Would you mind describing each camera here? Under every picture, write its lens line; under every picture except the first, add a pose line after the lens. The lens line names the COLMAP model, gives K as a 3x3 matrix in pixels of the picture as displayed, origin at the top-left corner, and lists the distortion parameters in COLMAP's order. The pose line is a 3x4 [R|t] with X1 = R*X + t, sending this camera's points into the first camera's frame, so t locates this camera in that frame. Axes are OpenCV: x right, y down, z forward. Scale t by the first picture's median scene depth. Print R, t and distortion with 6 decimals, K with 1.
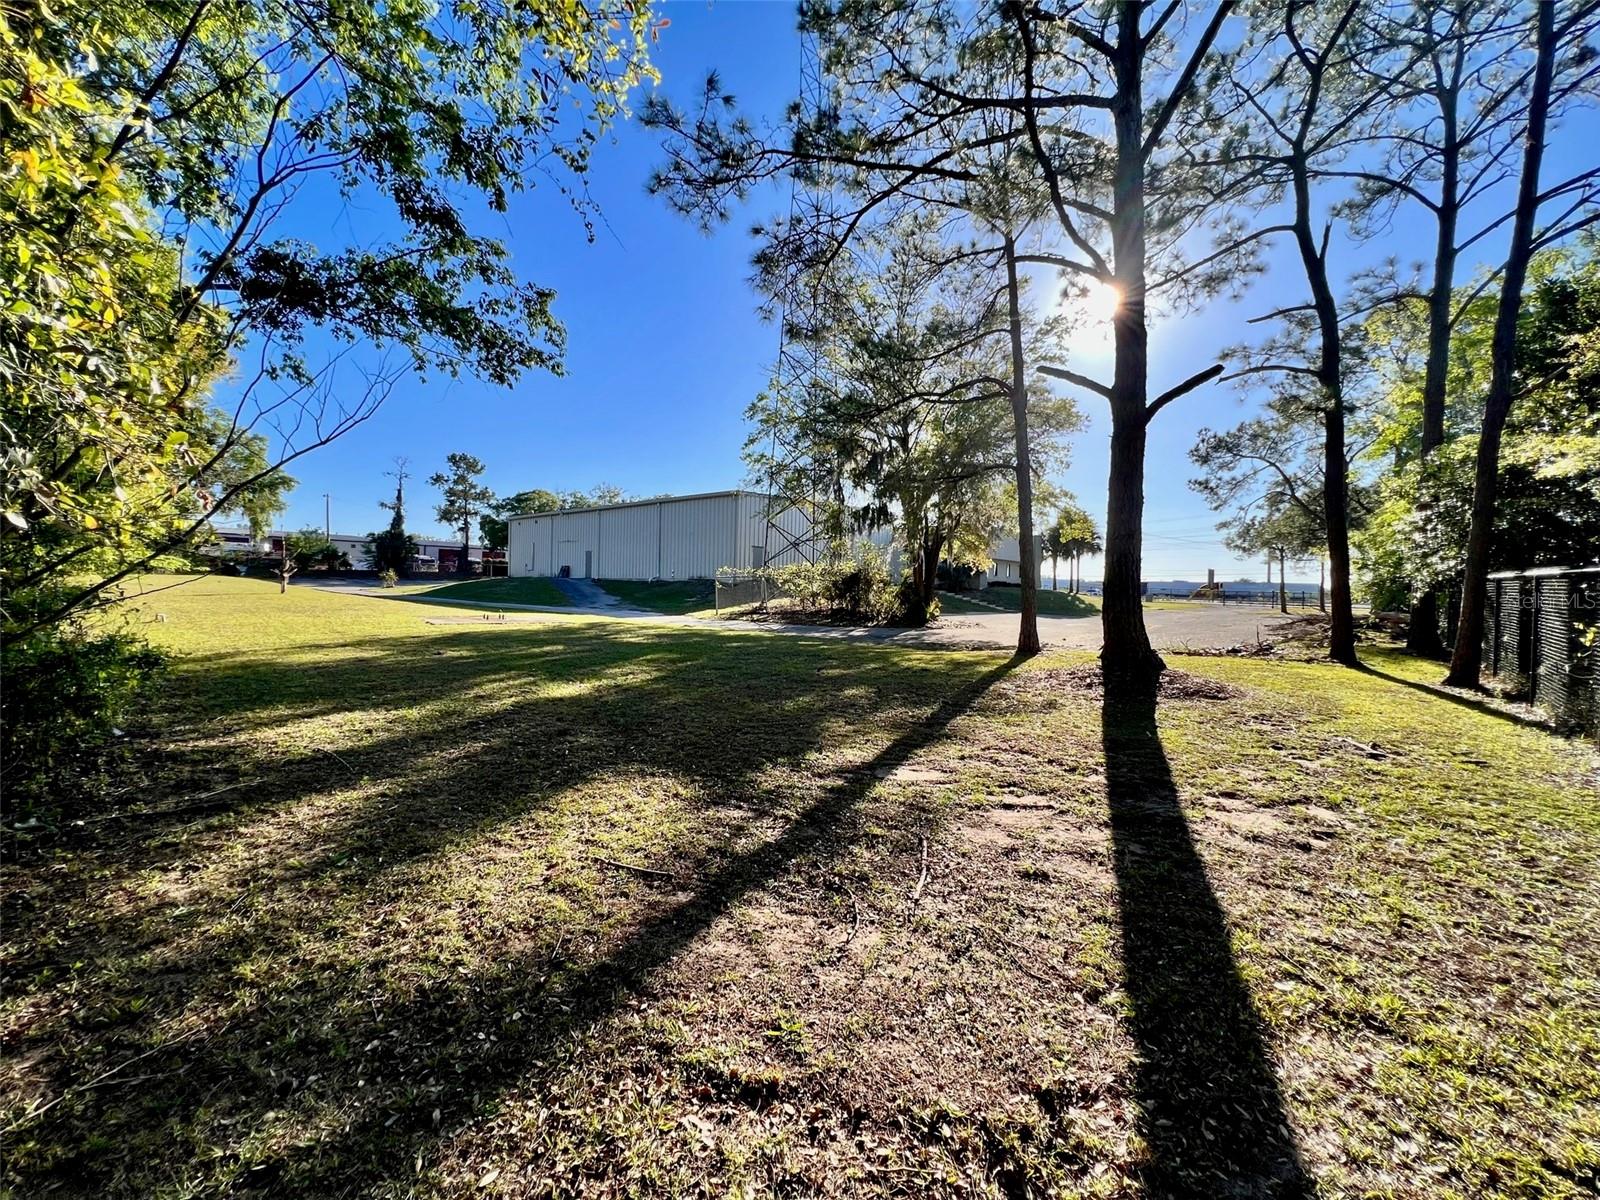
lens RADIAL K [[639.0, 0, 800.0], [0, 639.0, 600.0], [0, 0, 1]] dist [-0.001910, 0.000563]
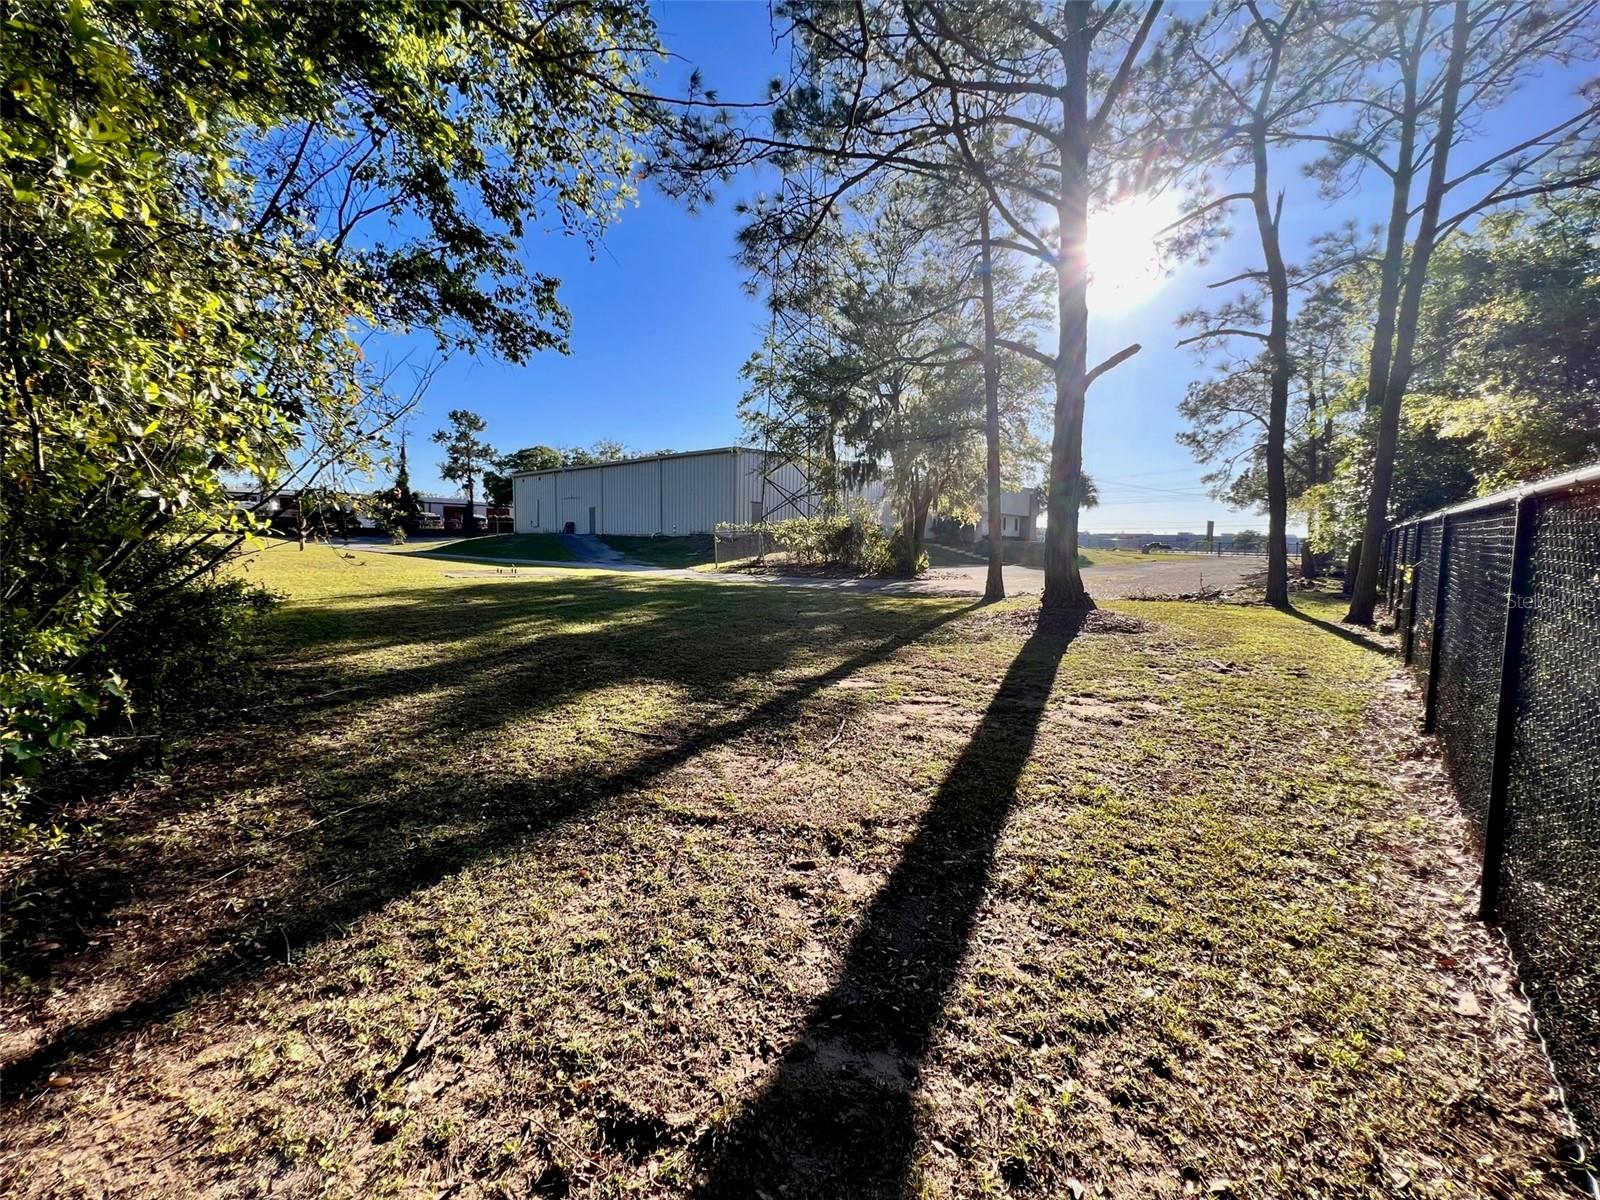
lens RADIAL K [[639.0, 0, 800.0], [0, 639.0, 600.0], [0, 0, 1]] dist [-0.001910, 0.000563]
pose [[0.999955, -0.006074, -0.007261, 0.039594], [0.006572, 0.997481, 0.070631, 0.005356], [0.006814, -0.070676, 0.997476, -0.136365]]
